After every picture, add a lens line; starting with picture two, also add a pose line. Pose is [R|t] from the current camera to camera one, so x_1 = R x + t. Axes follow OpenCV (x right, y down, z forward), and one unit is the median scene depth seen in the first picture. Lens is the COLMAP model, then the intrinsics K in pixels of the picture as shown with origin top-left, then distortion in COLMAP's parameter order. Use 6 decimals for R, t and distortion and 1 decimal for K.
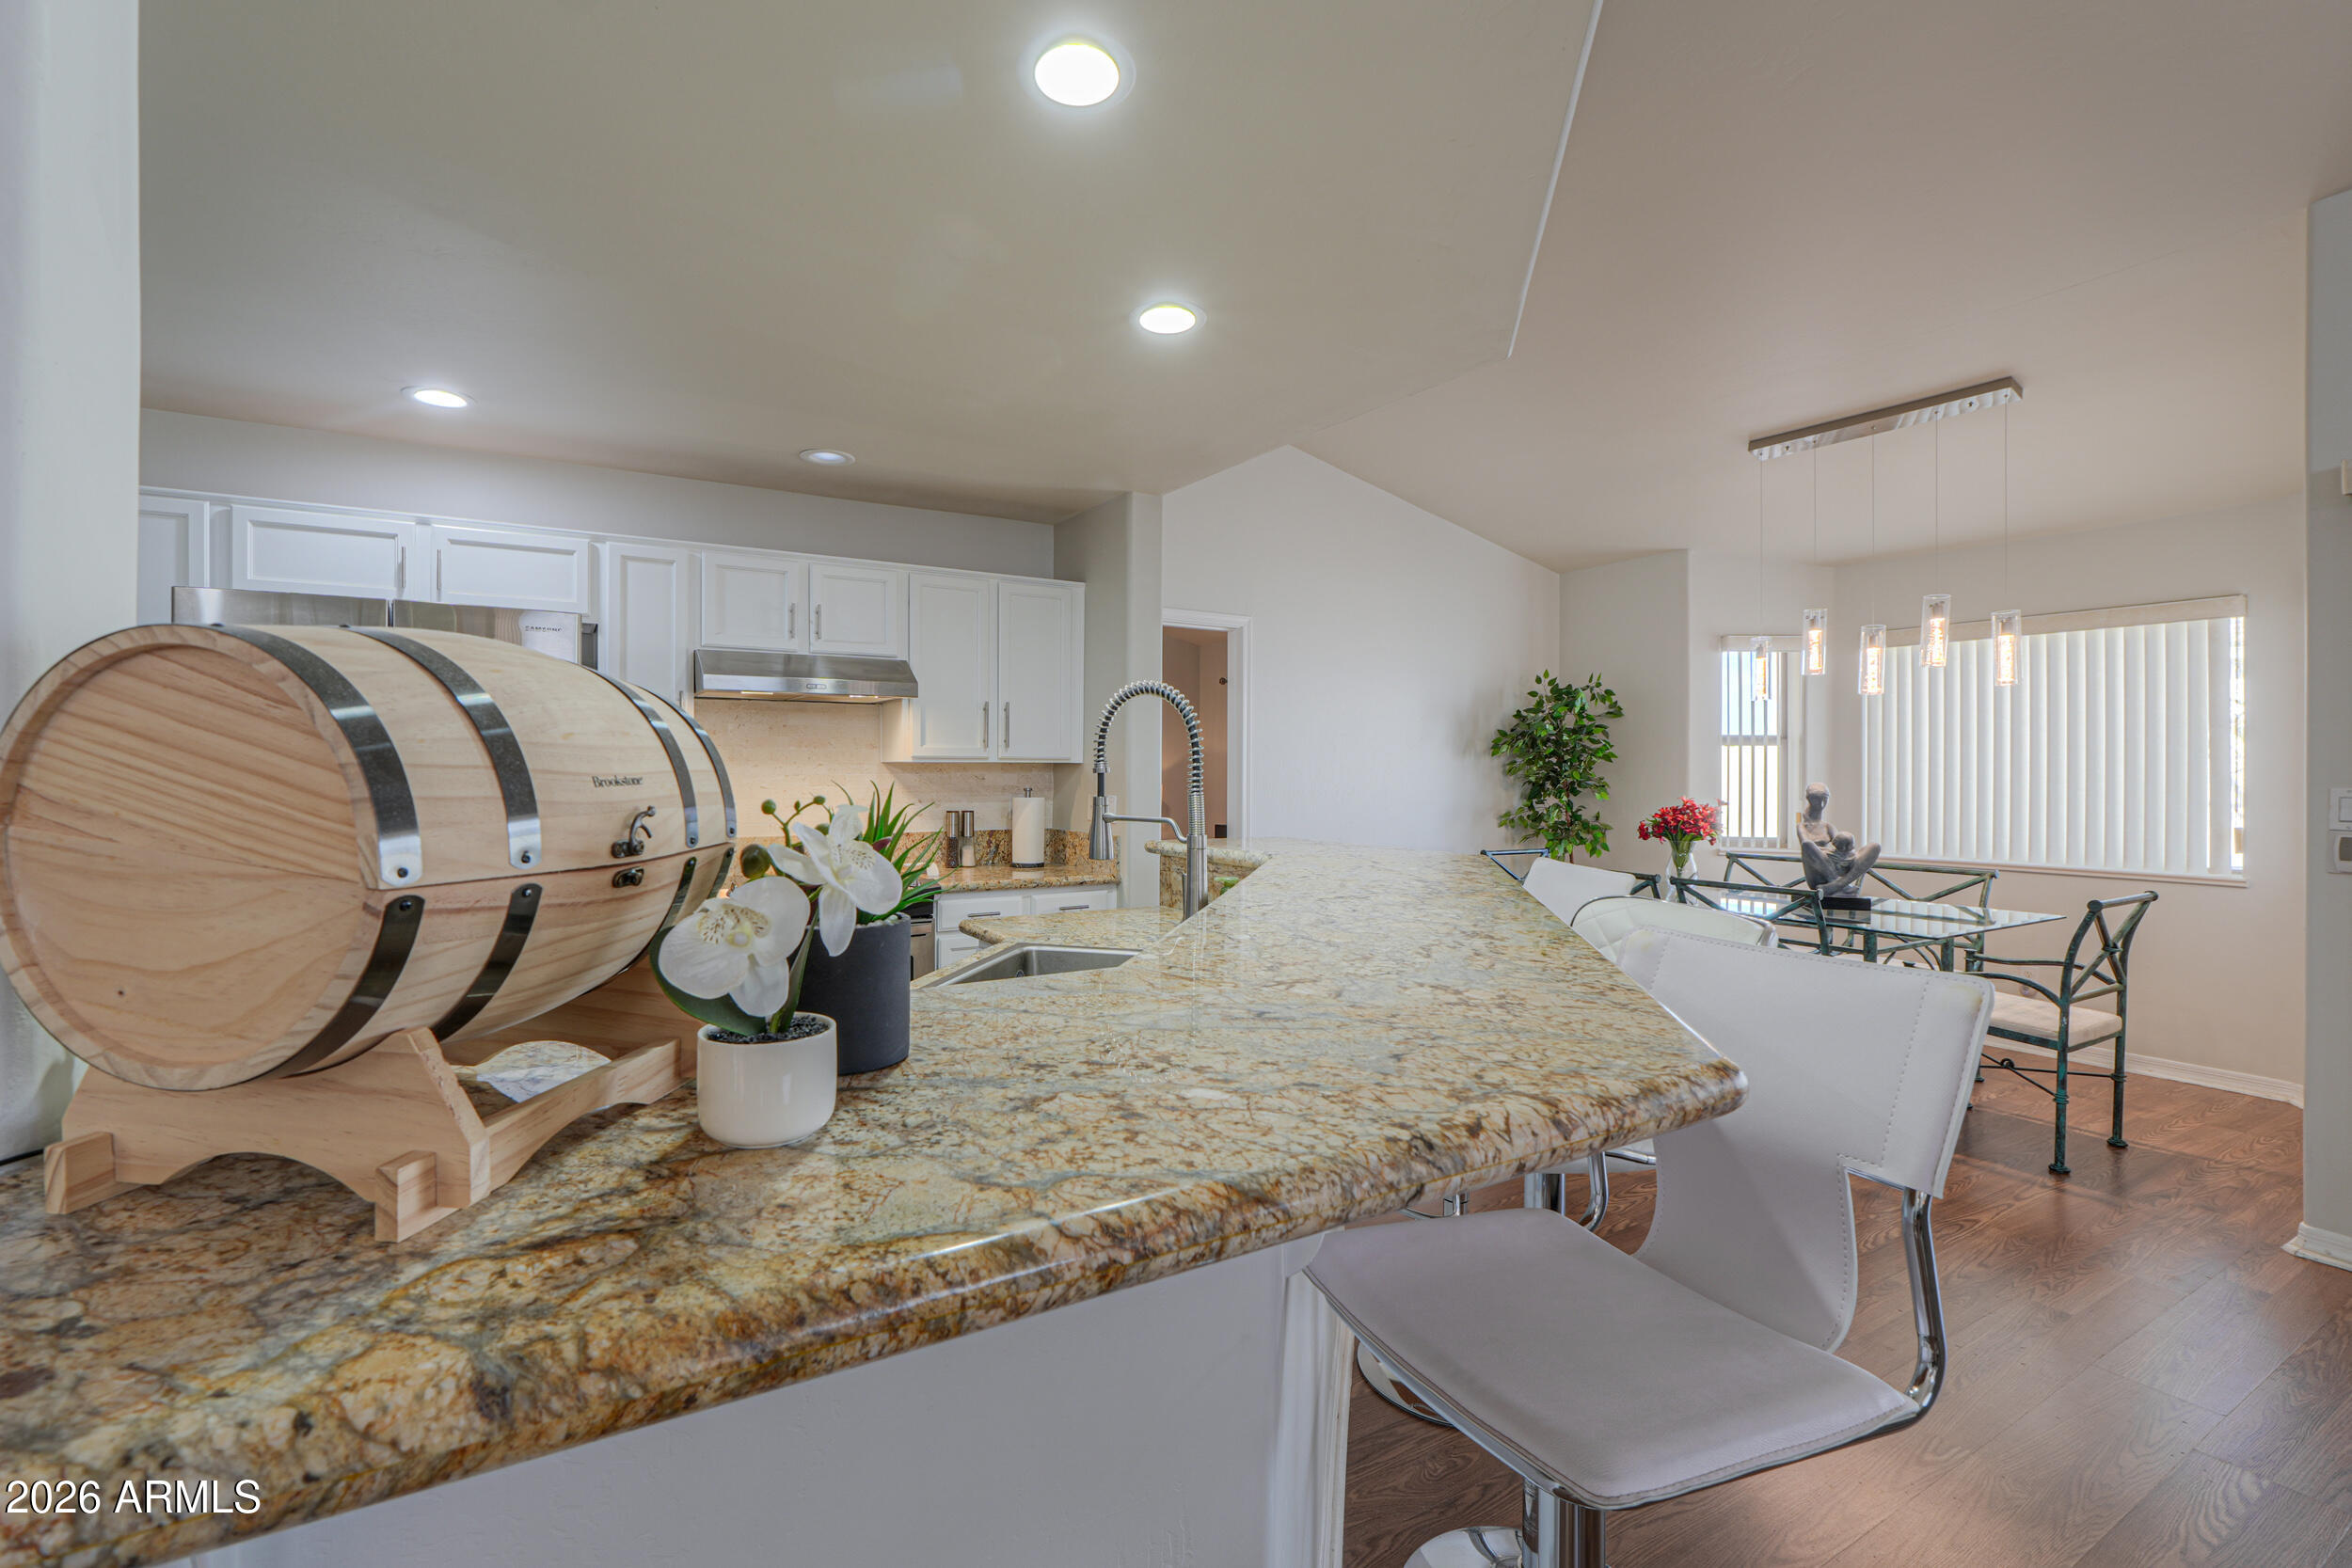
lens RADIAL K [[990.8, 0, 1079.9], [0, 990.8, 764.2], [0, 0, 1]] dist [-0.003903, -0.000808]
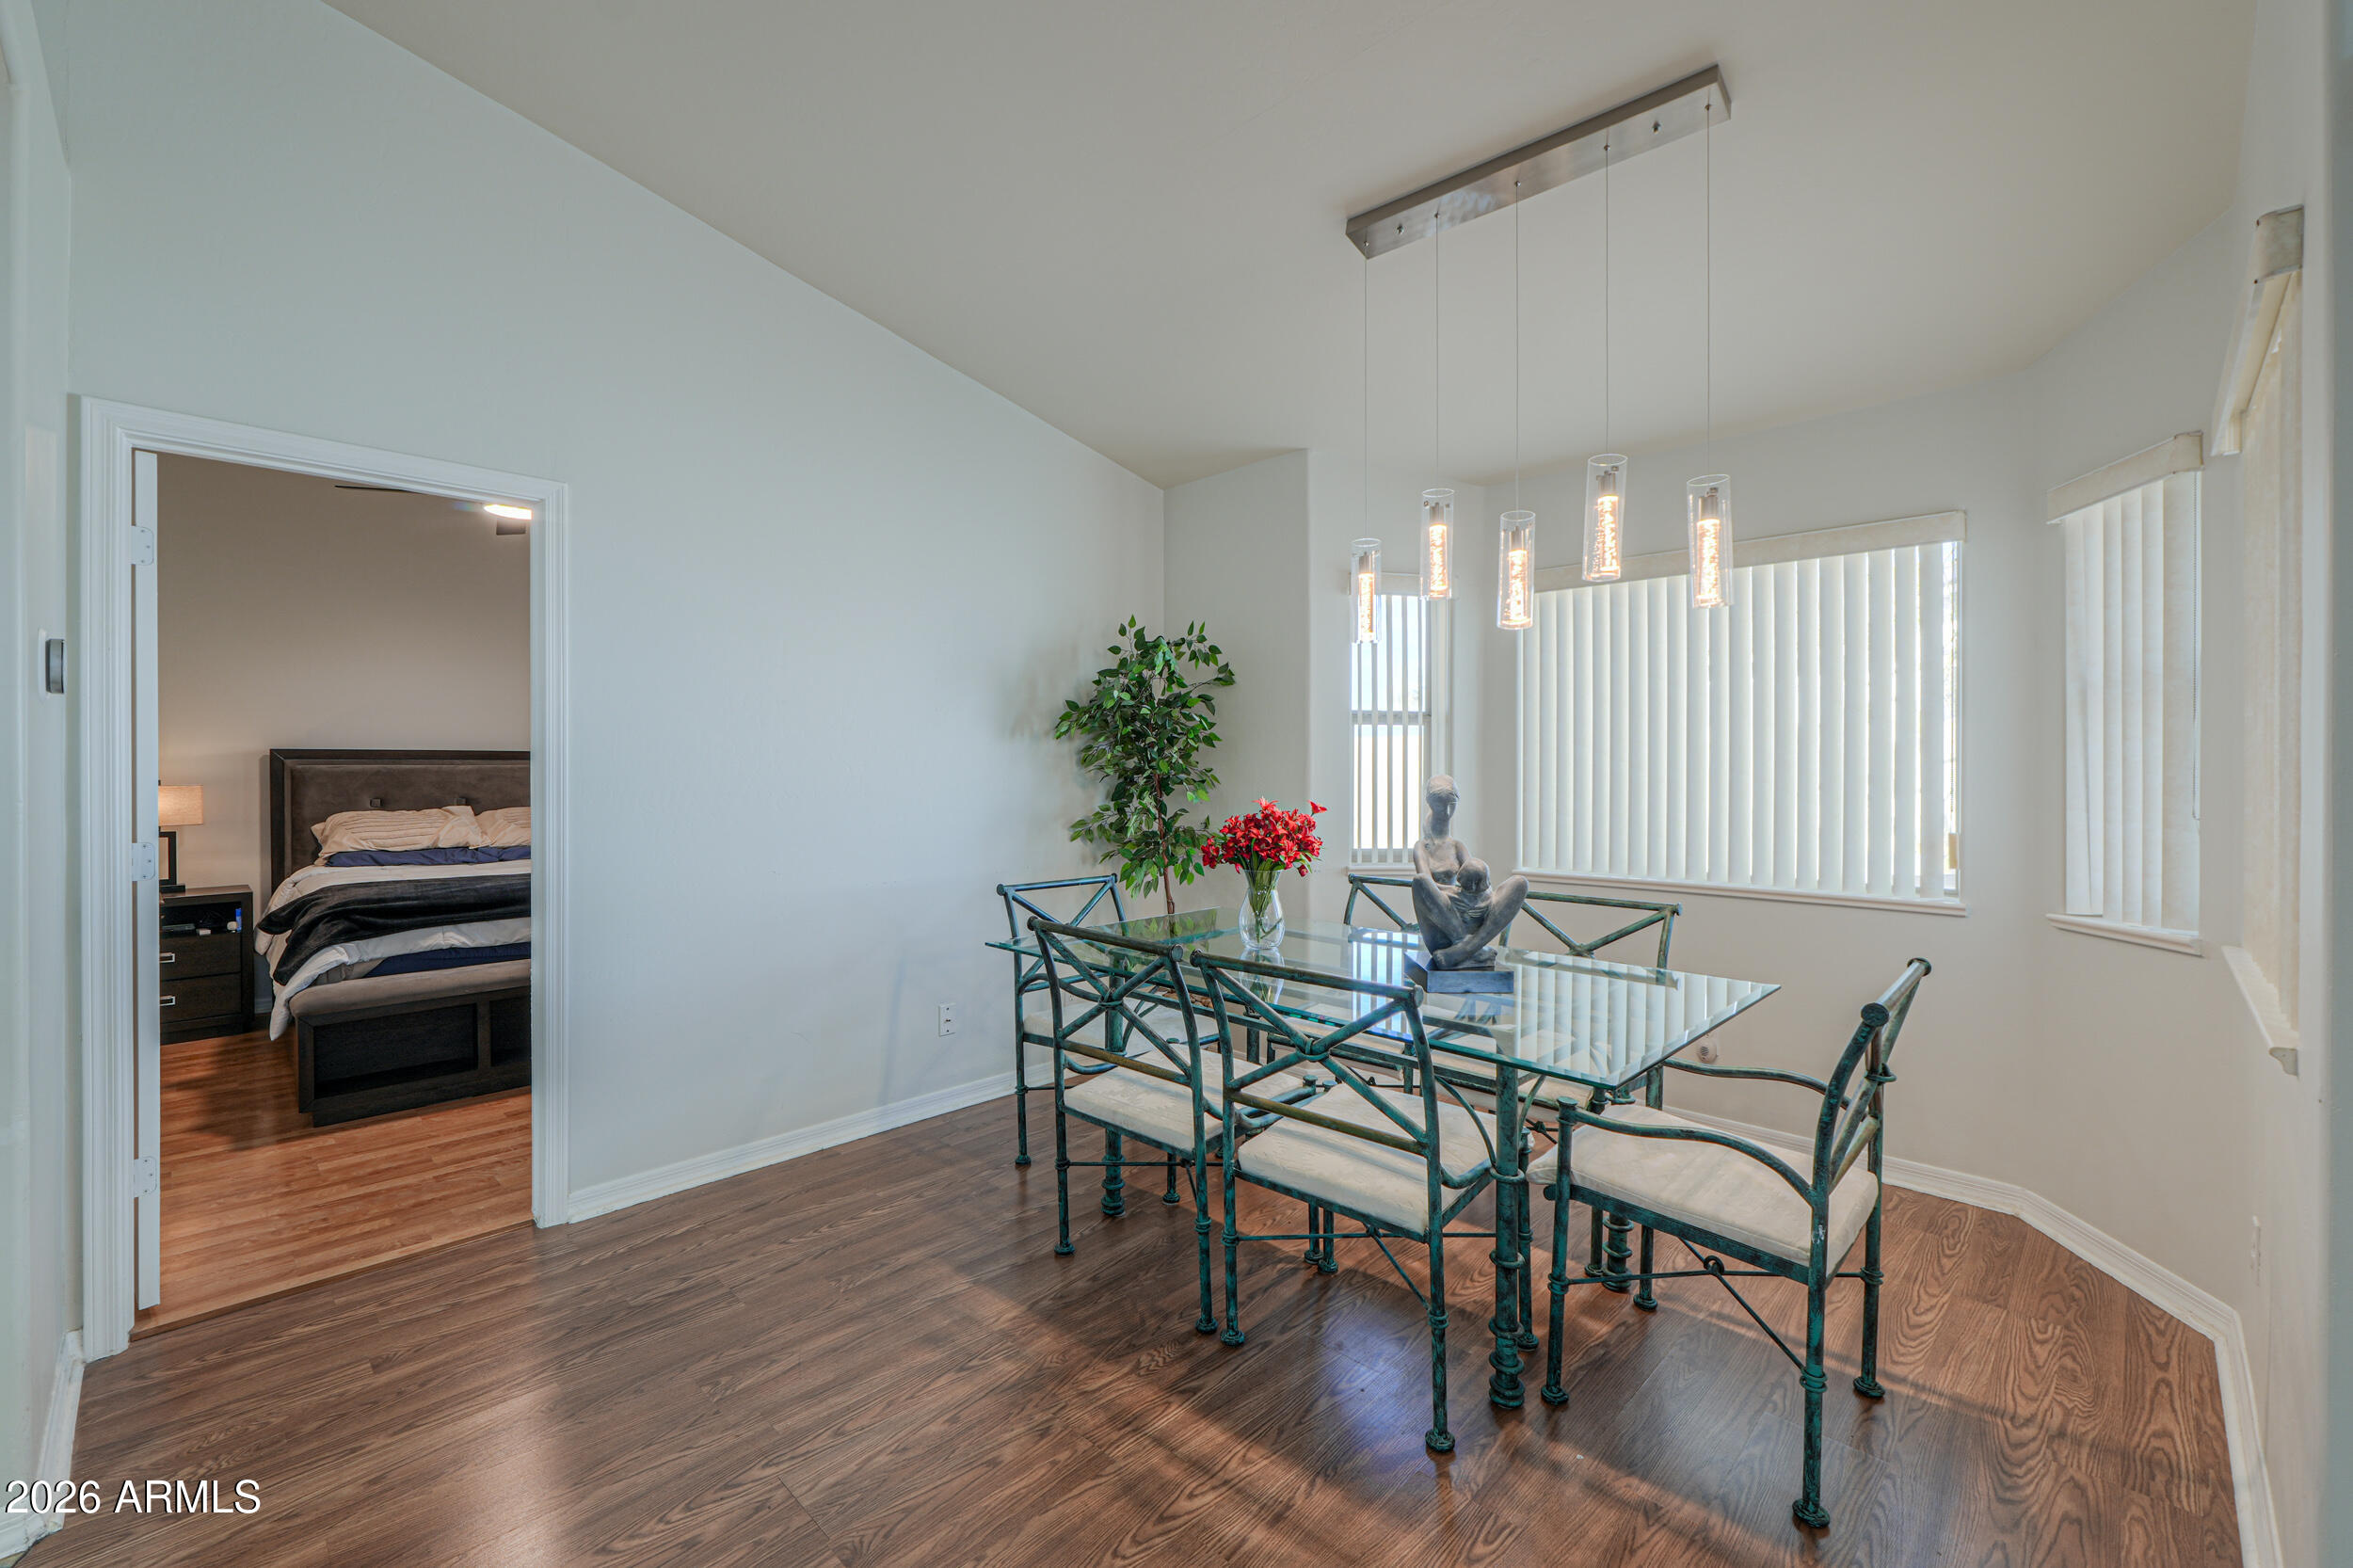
lens RADIAL K [[991.3, 0, 1123.6], [0, 991.3, 759.9], [0, 0, 1]] dist [-0.003903, -0.000808]
pose [[0.963232, -0.002741, 0.268656, 0.352749], [0.002445, 0.999996, 0.001436, 0.007009], [-0.268659, -0.000726, 0.963235, 0.416306]]
